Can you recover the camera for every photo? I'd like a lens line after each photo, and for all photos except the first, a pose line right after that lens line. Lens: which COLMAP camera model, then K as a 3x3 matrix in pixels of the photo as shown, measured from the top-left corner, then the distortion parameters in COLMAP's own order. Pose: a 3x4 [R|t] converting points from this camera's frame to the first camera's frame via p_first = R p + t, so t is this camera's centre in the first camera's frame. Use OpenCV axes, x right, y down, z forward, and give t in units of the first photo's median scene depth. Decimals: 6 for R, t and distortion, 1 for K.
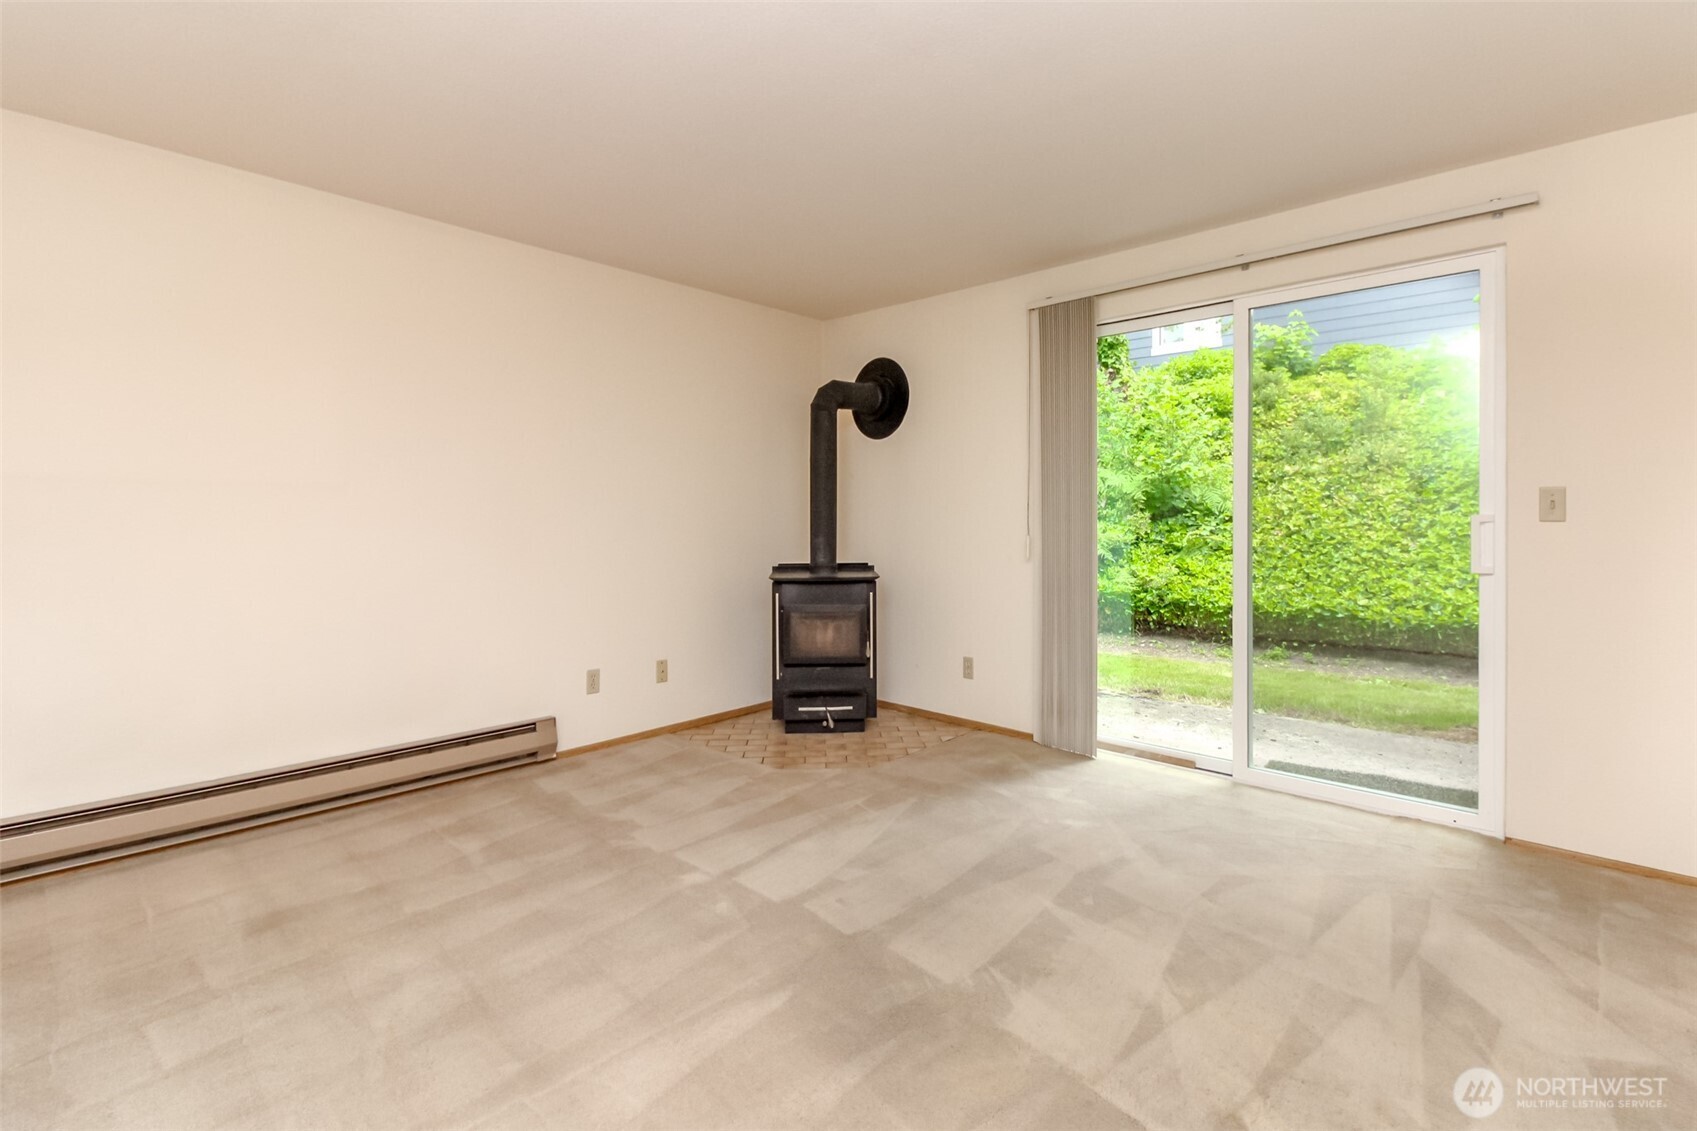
lens RADIAL K [[780.5, 0, 842.4], [0, 780.5, 527.1], [0, 0, 1]] dist [0.005345, -0.000377]
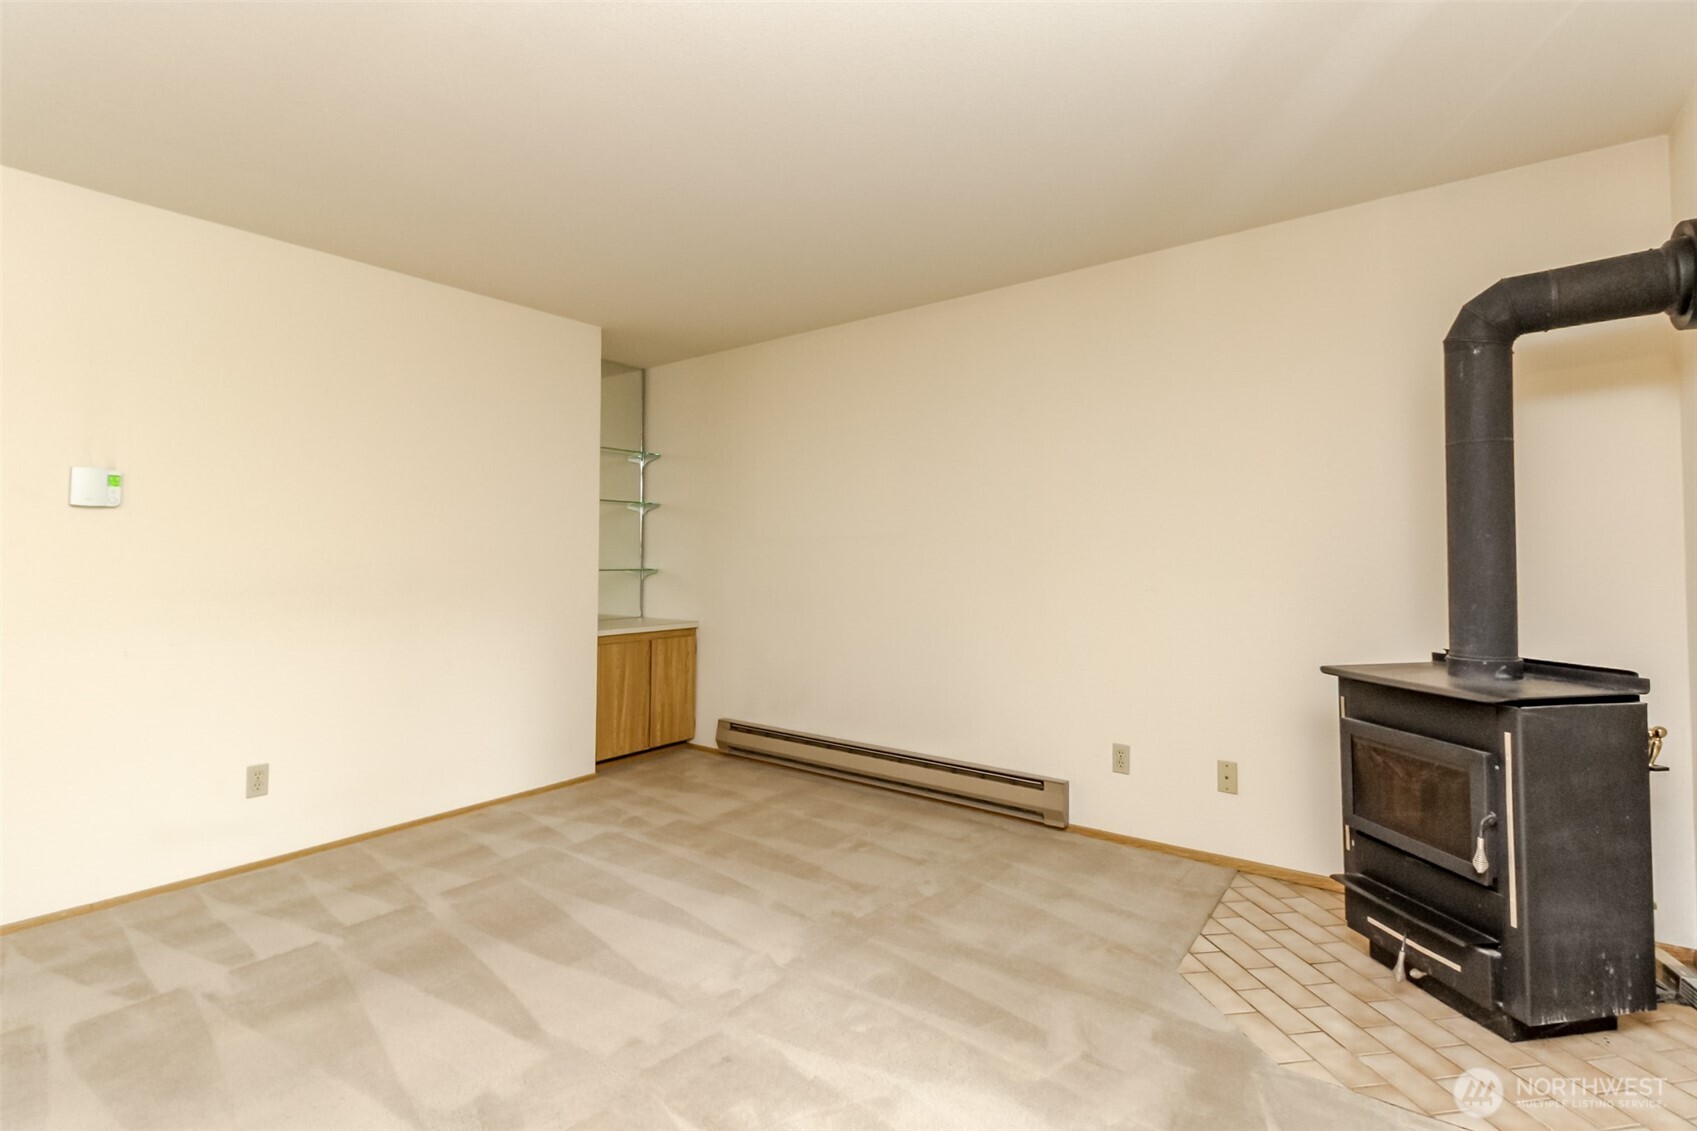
lens RADIAL K [[784.8, 0, 835.8], [0, 784.8, 533.7], [0, 0, 1]] dist [0.016981, -0.015057]
pose [[0.083649, -0.034391, -0.995902, 0.509159], [-0.012656, 0.999287, -0.035571, -0.007437], [0.996415, 0.015579, 0.083154, 0.644486]]
